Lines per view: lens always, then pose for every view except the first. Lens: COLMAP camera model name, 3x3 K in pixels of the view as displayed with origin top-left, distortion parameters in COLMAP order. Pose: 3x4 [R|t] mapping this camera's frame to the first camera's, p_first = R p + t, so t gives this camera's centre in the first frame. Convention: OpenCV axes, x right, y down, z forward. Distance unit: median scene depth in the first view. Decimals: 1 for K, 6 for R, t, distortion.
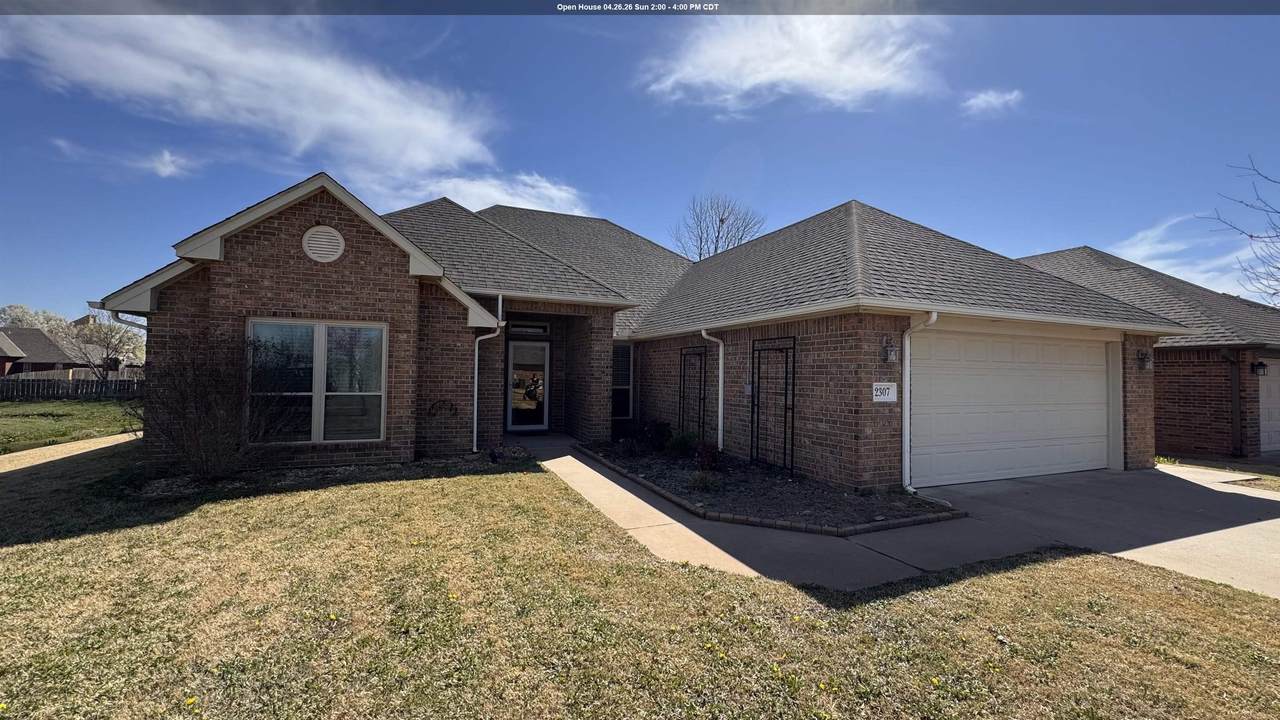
lens RADIAL K [[519.9, 0, 645.8], [0, 519.9, 377.0], [0, 0, 1]] dist [-0.000462, 0.000141]
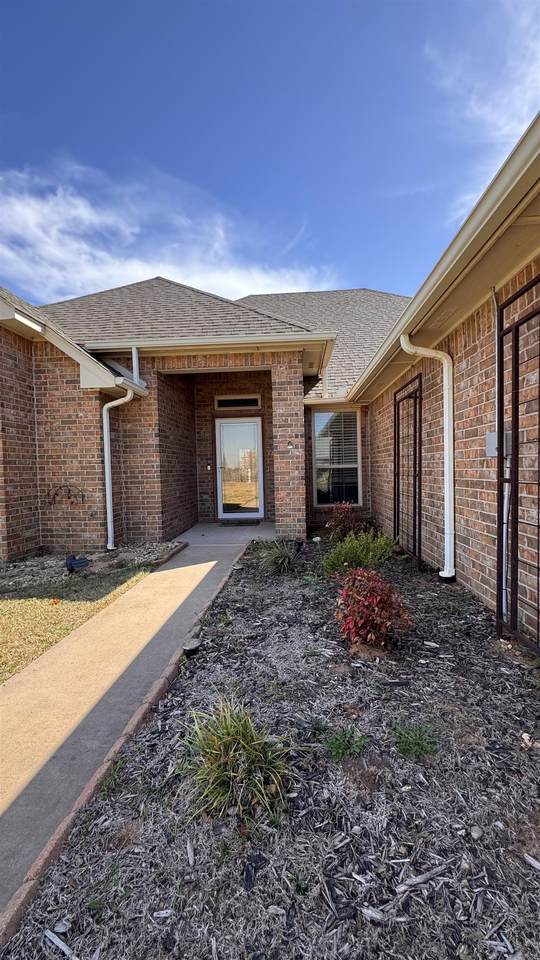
lens RADIAL K [[386.9, 0, 270.0], [0, 386.9, 480.0], [0, 0, 1]] dist [-0.002090, 0.000018]
pose [[0.889837, -0.025297, -0.455578, 0.168491], [0.036671, 0.999197, 0.016143, 0.039120], [0.454803, -0.031071, 0.890050, 0.618588]]
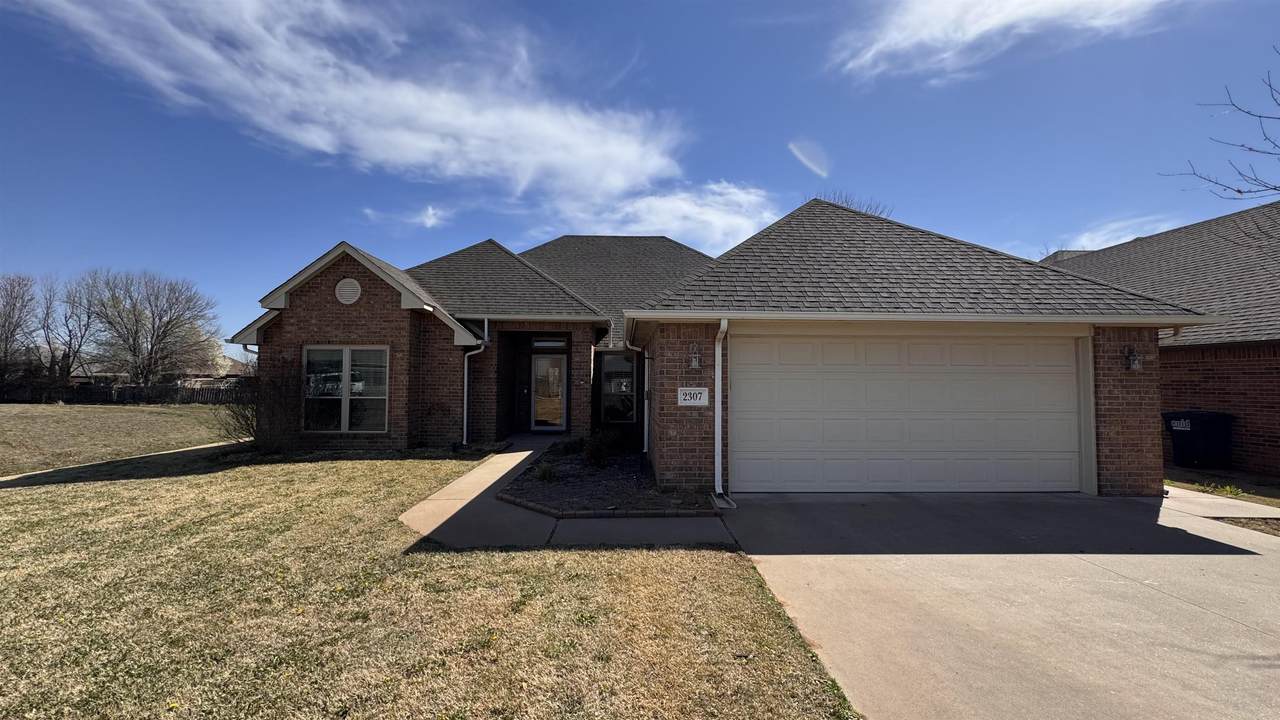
lens RADIAL K [[515.9, 0, 631.2], [0, 515.9, 404.4], [0, 0, 1]] dist [-0.002090, 0.000018]
pose [[0.928770, 0.009280, -0.370540, 0.532096], [0.005276, 0.999254, 0.038252, 0.001058], [0.370618, -0.037483, 0.928029, -0.013118]]
